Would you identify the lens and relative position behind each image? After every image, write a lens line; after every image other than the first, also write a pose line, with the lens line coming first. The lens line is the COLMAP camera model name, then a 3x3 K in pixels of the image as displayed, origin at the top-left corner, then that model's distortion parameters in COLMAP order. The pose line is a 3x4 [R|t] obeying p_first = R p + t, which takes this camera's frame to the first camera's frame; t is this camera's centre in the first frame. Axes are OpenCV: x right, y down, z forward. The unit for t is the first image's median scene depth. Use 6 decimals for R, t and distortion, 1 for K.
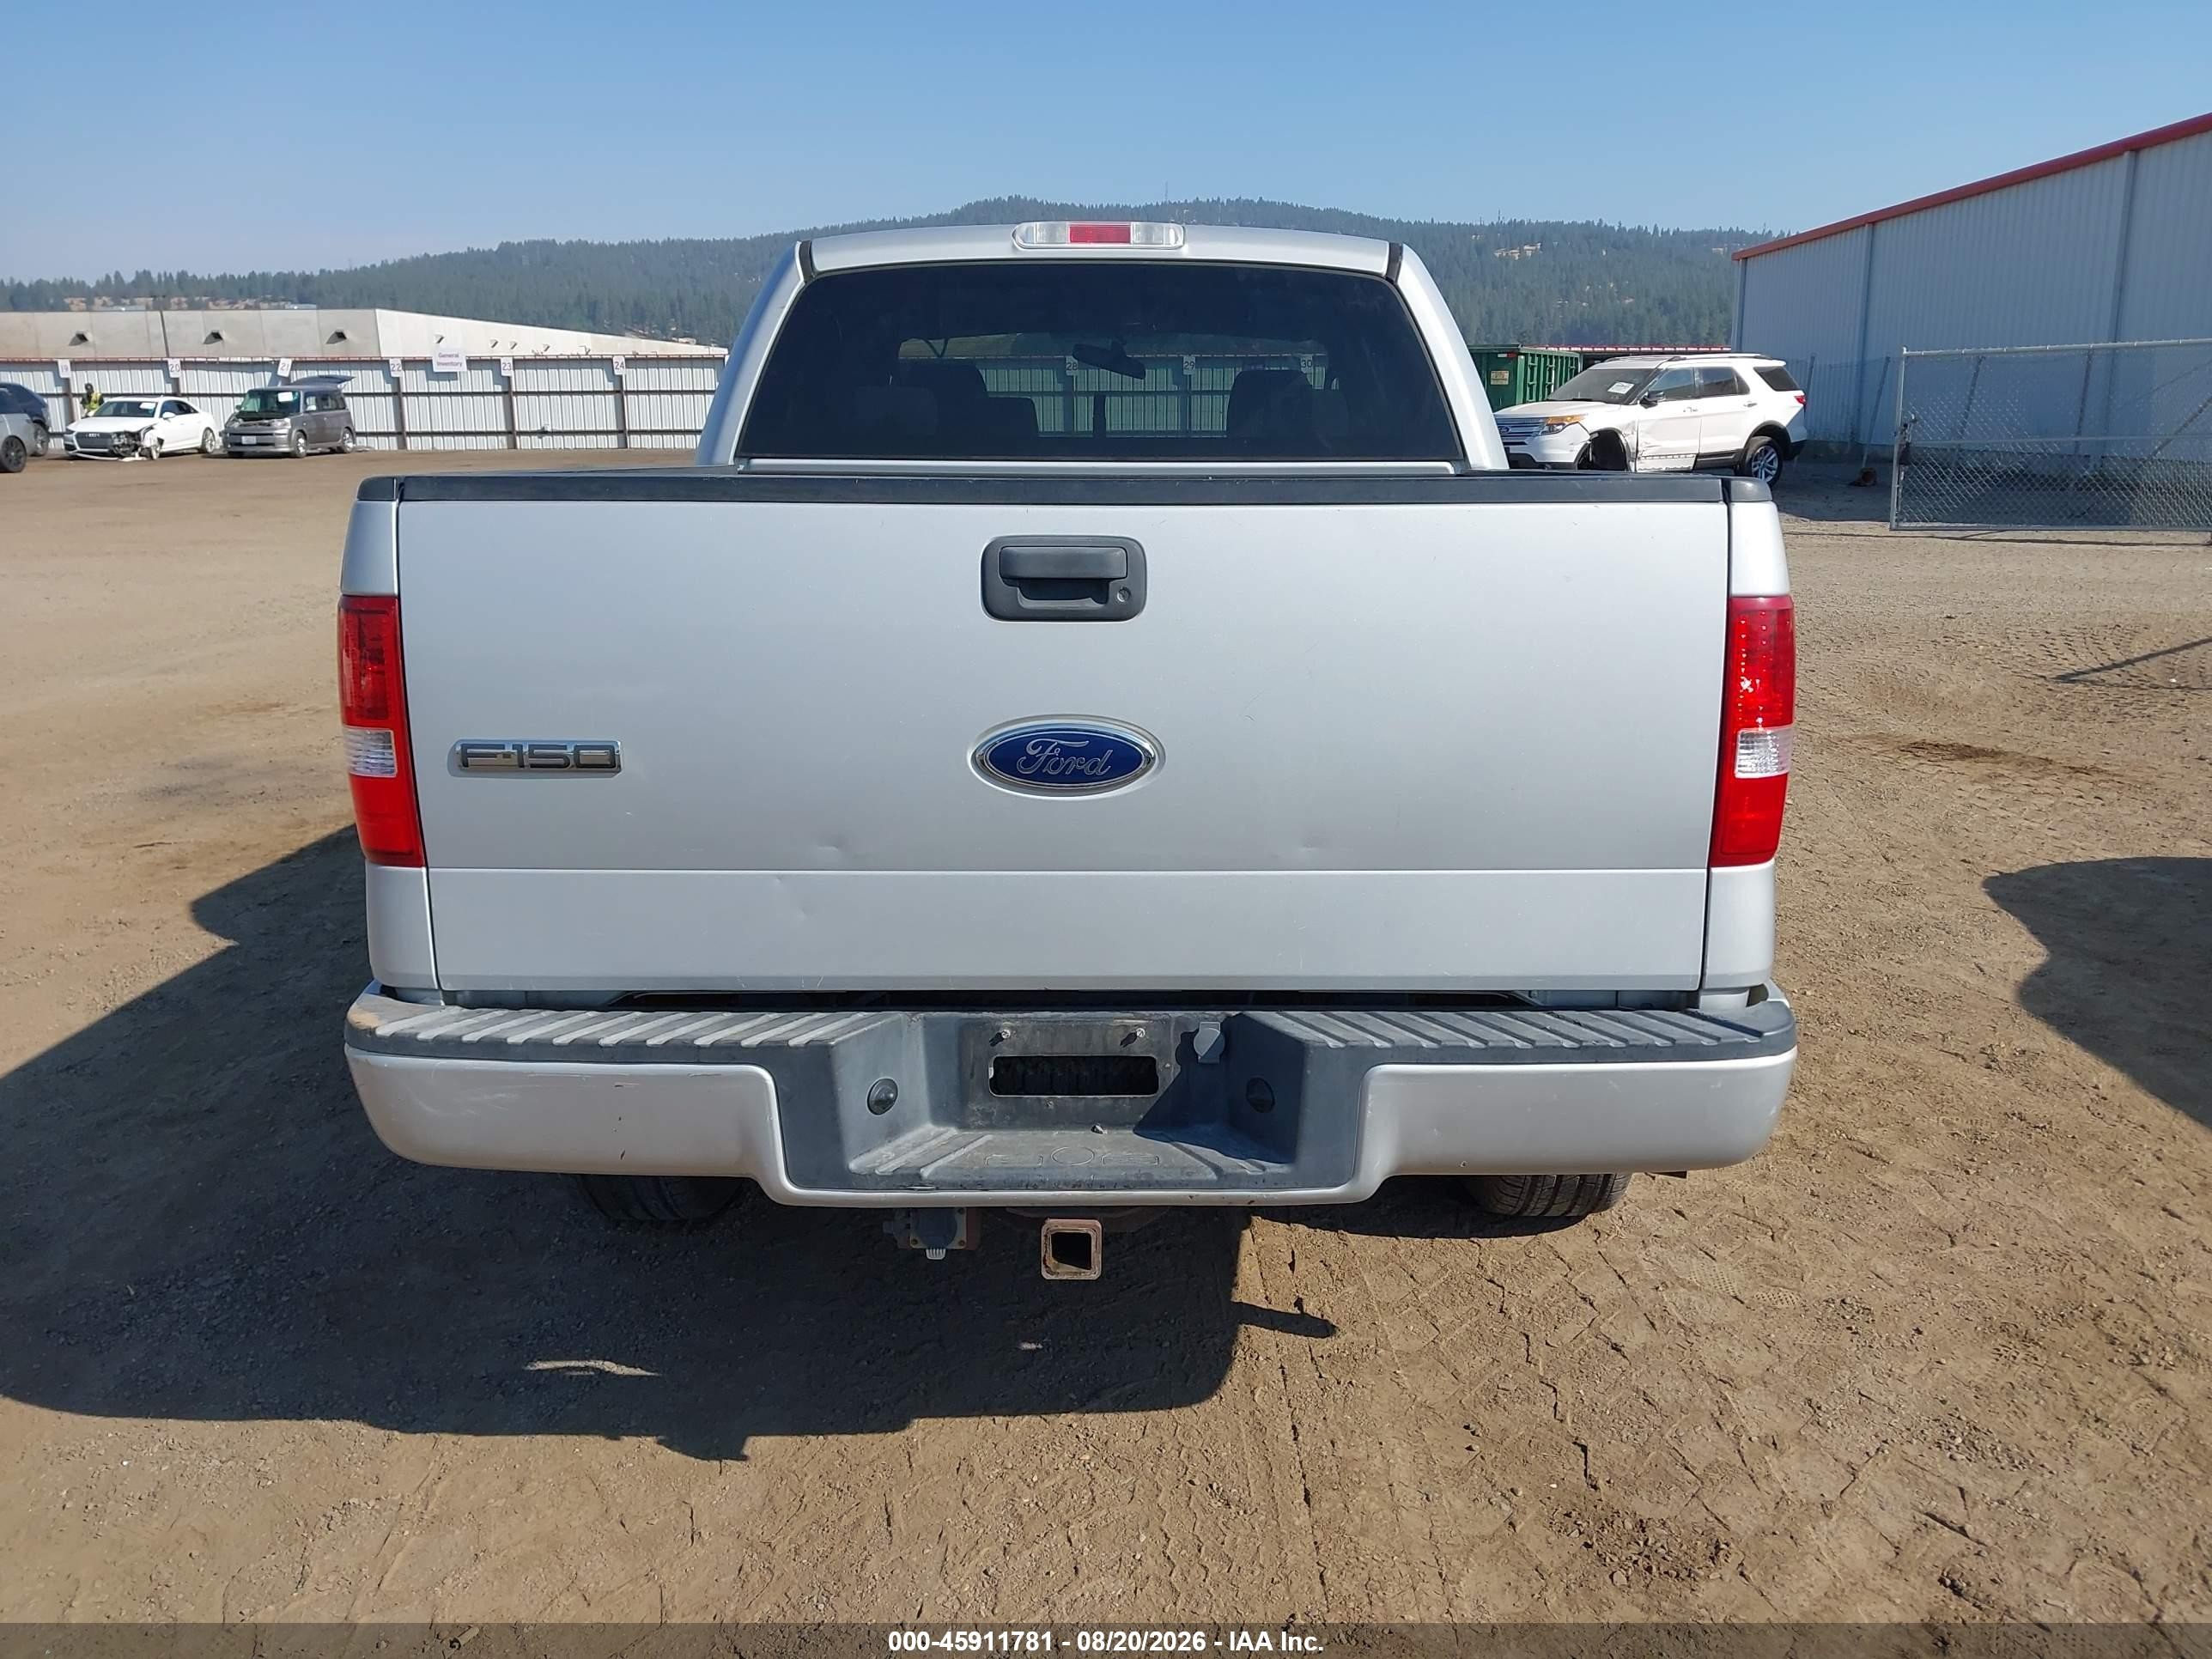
lens RADIAL K [[1783.2, 0, 1185.3], [0, 1783.2, 788.2], [0, 0, 1]] dist [0.034760, -0.047635]
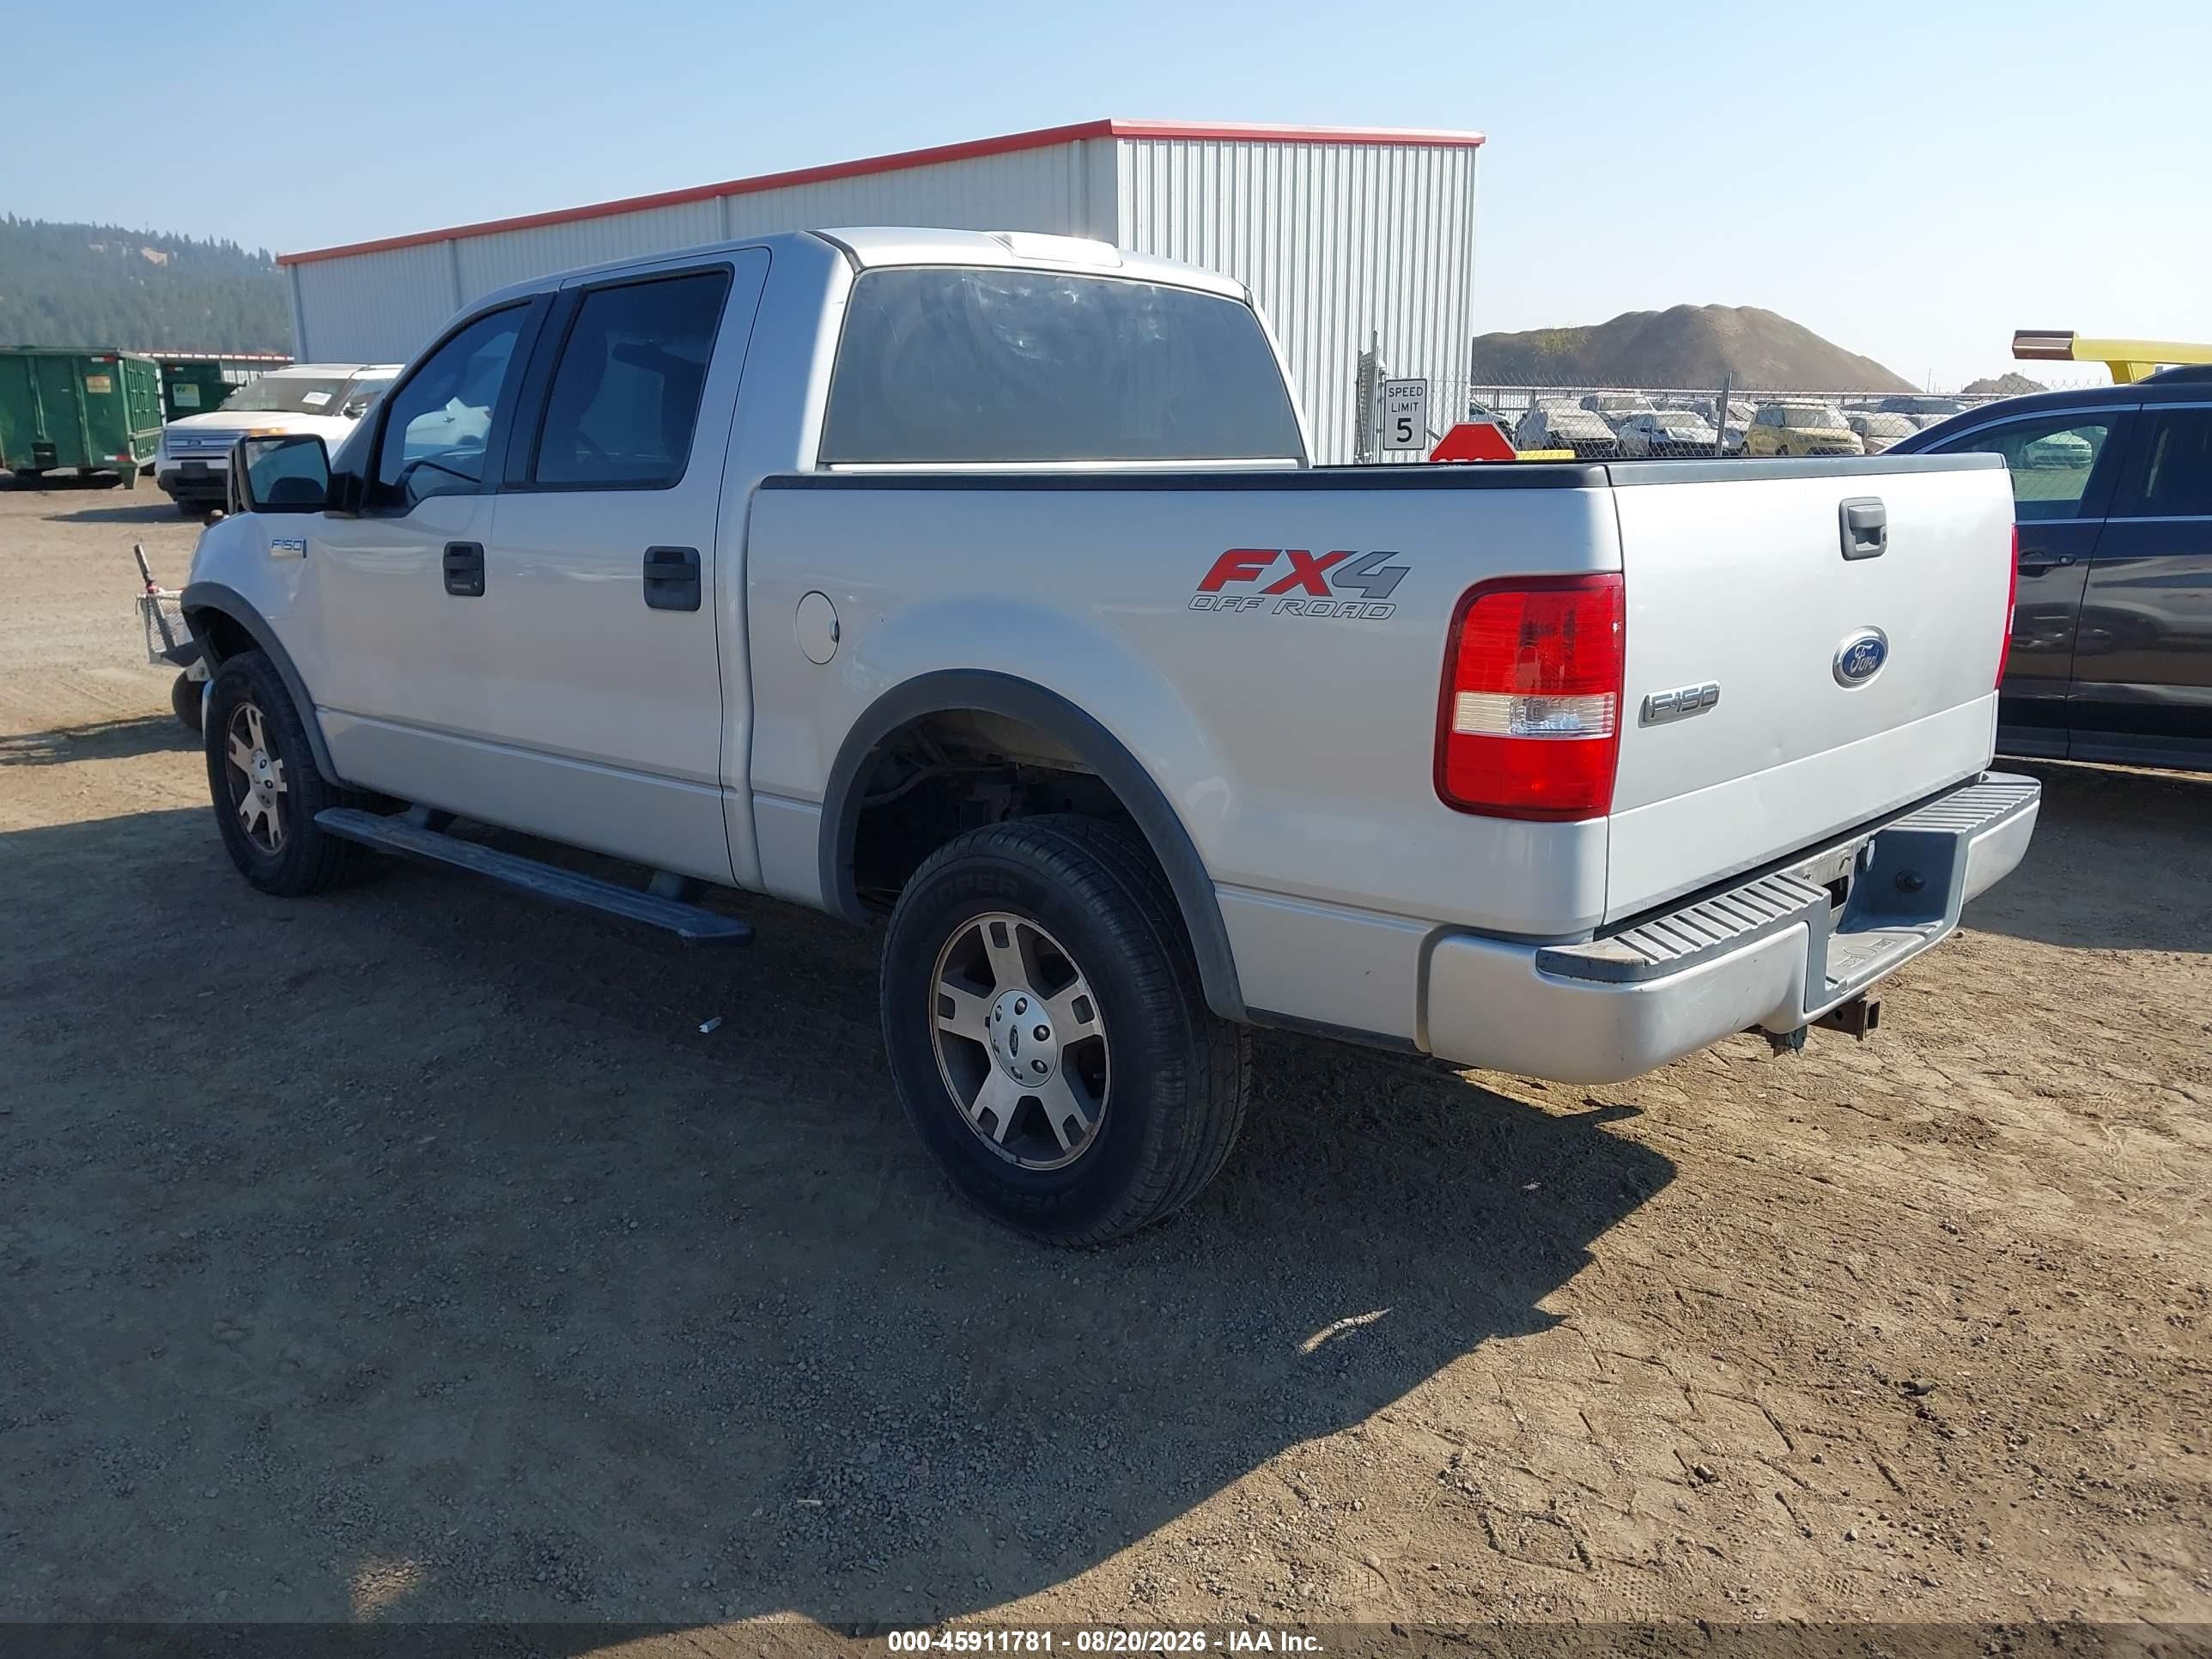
lens RADIAL K [[1783.2, 0, 1134.3], [0, 1783.2, 794.7], [0, 0, 1]] dist [0.034760, -0.047635]
pose [[0.675598, -0.151504, 0.721536, -0.830777], [0.154511, 0.986021, 0.062366, -0.049434], [-0.720898, 0.069351, 0.689563, 0.259847]]
